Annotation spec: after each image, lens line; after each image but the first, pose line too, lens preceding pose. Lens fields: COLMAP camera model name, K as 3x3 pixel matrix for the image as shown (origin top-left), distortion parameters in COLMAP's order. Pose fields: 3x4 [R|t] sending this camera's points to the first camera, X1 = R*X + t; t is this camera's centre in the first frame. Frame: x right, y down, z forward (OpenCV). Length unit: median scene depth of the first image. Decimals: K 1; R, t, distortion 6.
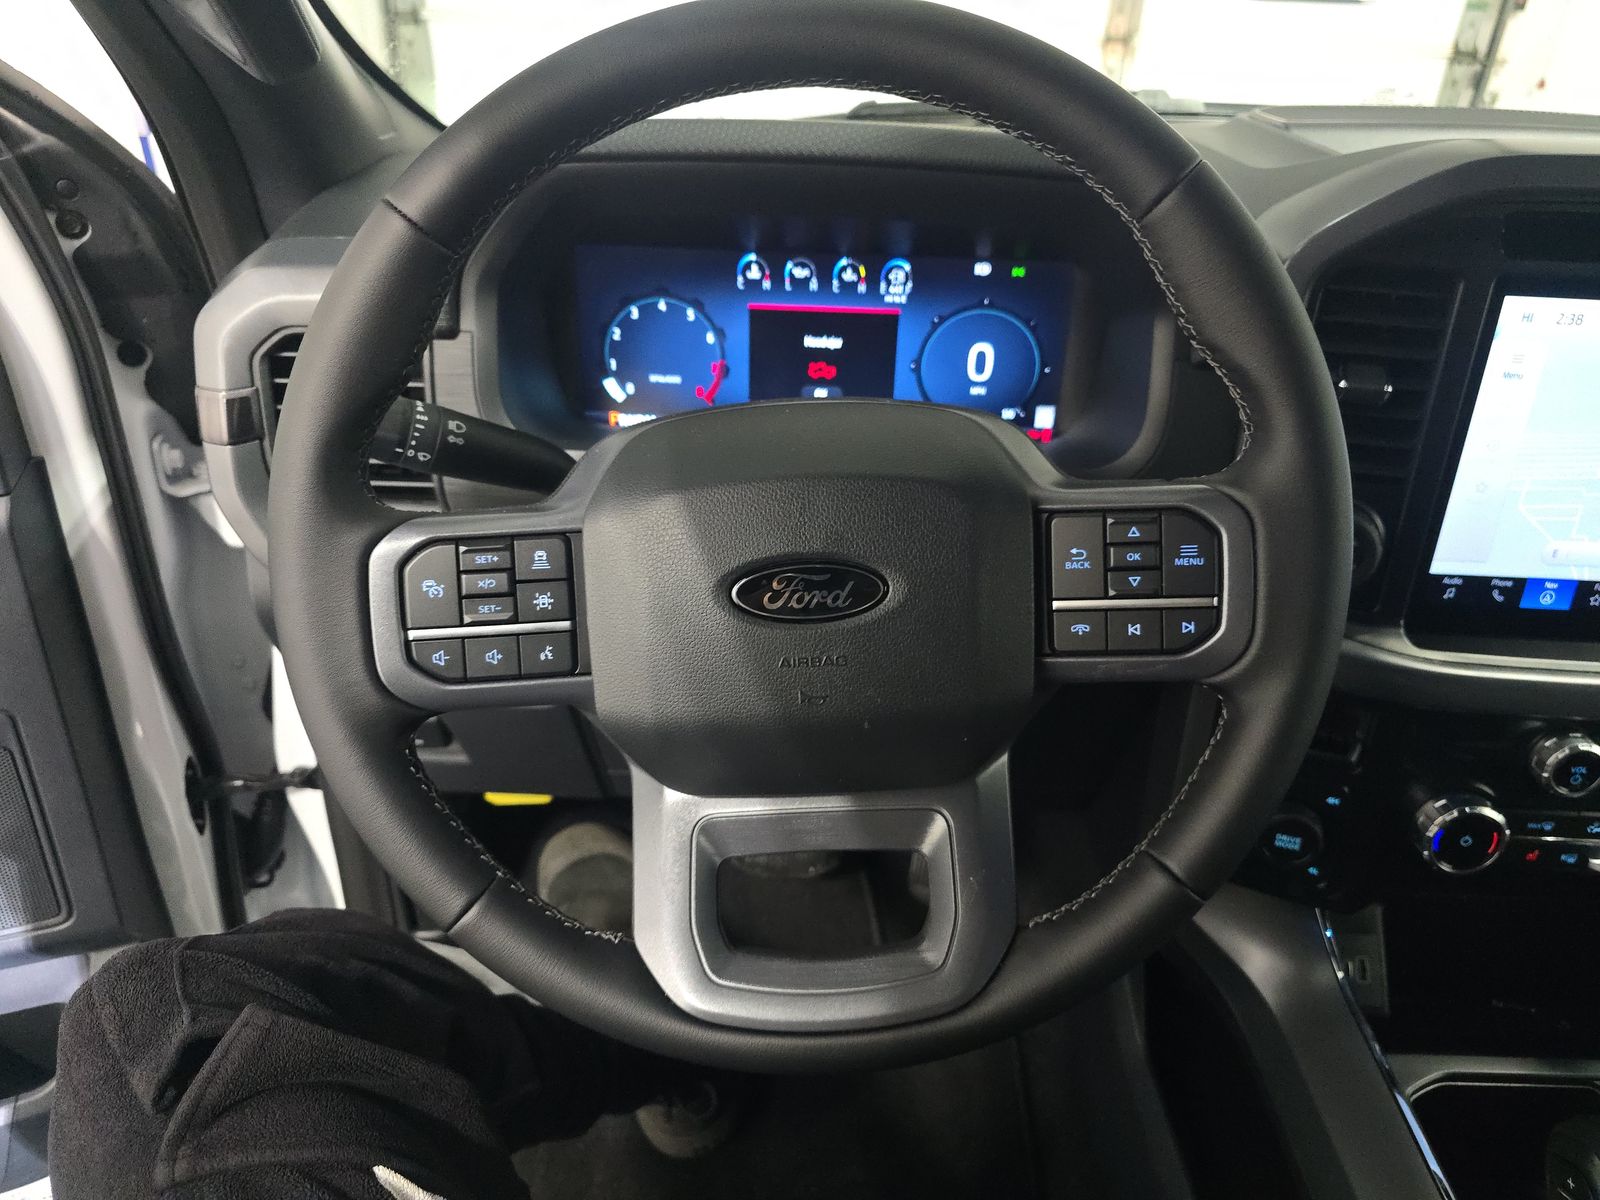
lens RADIAL K [[1075.7, 0, 820.5], [0, 1075.7, 598.7], [0, 0, 1]] dist [0.049433, -0.044432]
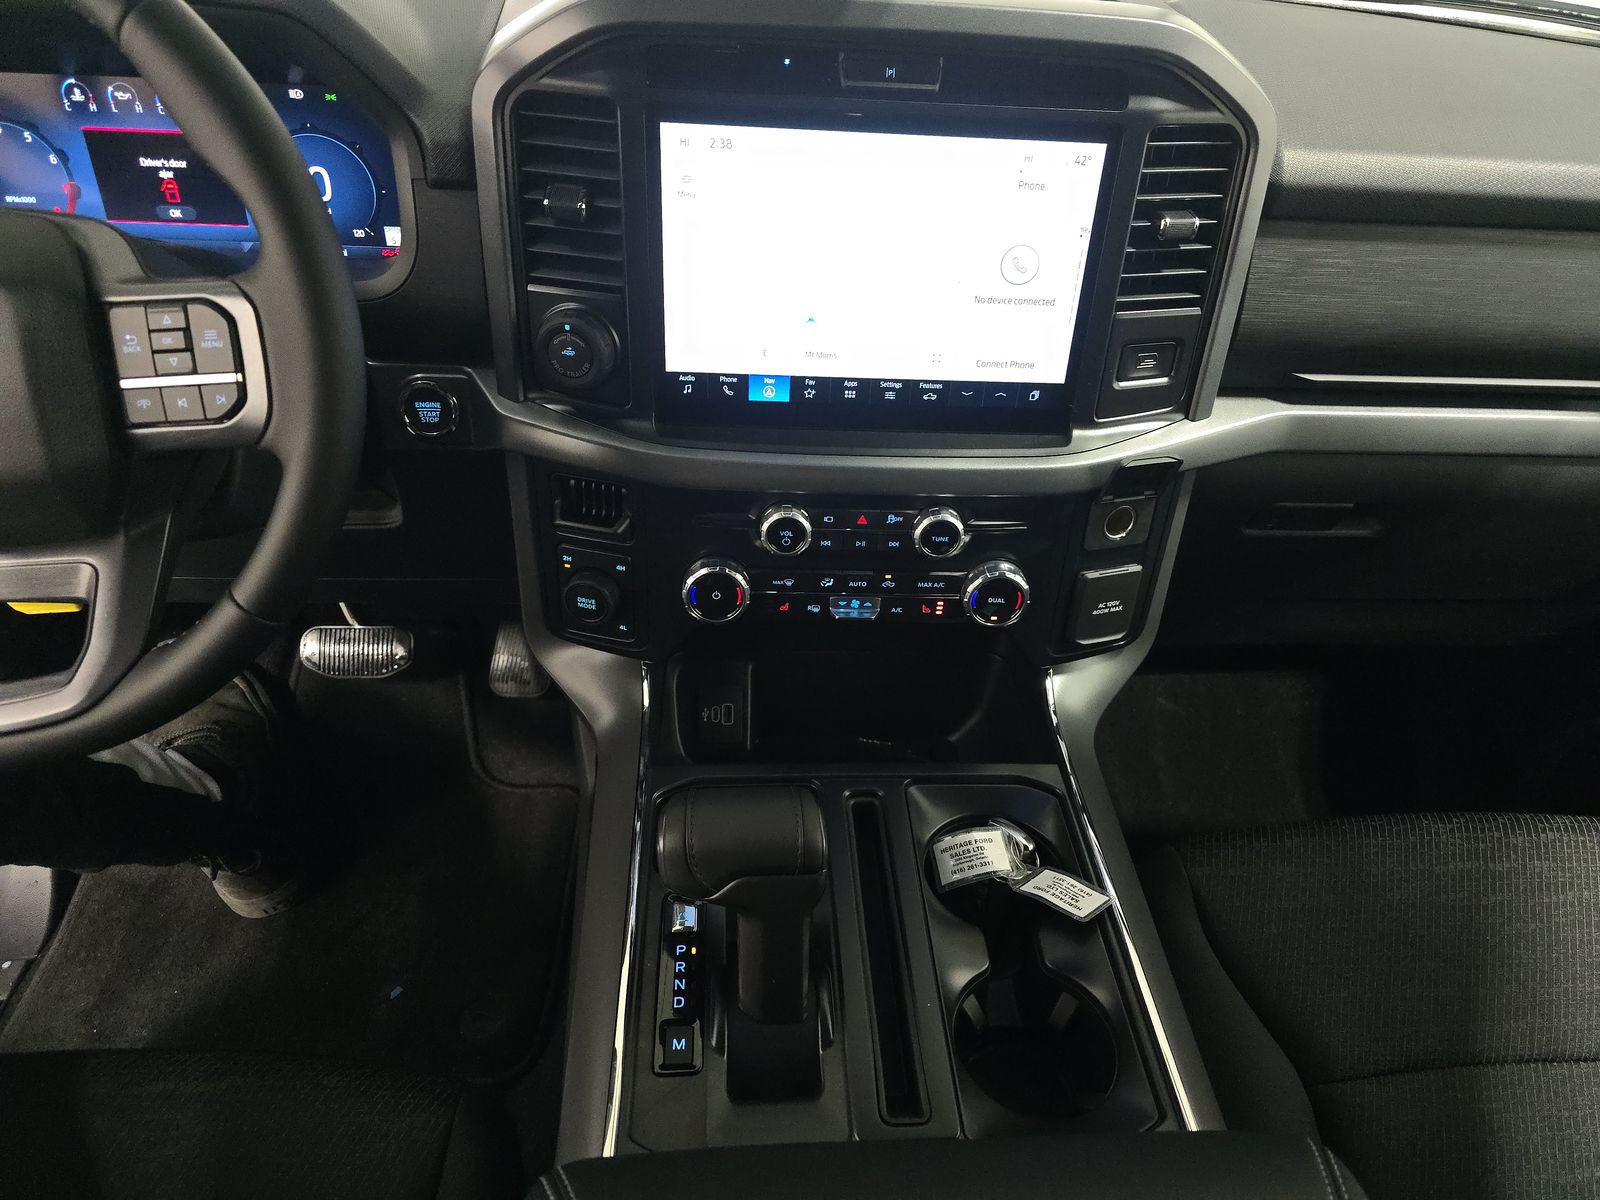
lens RADIAL K [[1075.7, 0, 820.5], [0, 1075.7, 598.7], [0, 0, 1]] dist [0.049433, -0.044432]
pose [[0.996980, -0.029187, 0.071960, 0.630523], [0.019330, 0.990786, 0.134048, 0.067033], [-0.075209, -0.132252, 0.988359, -0.205850]]
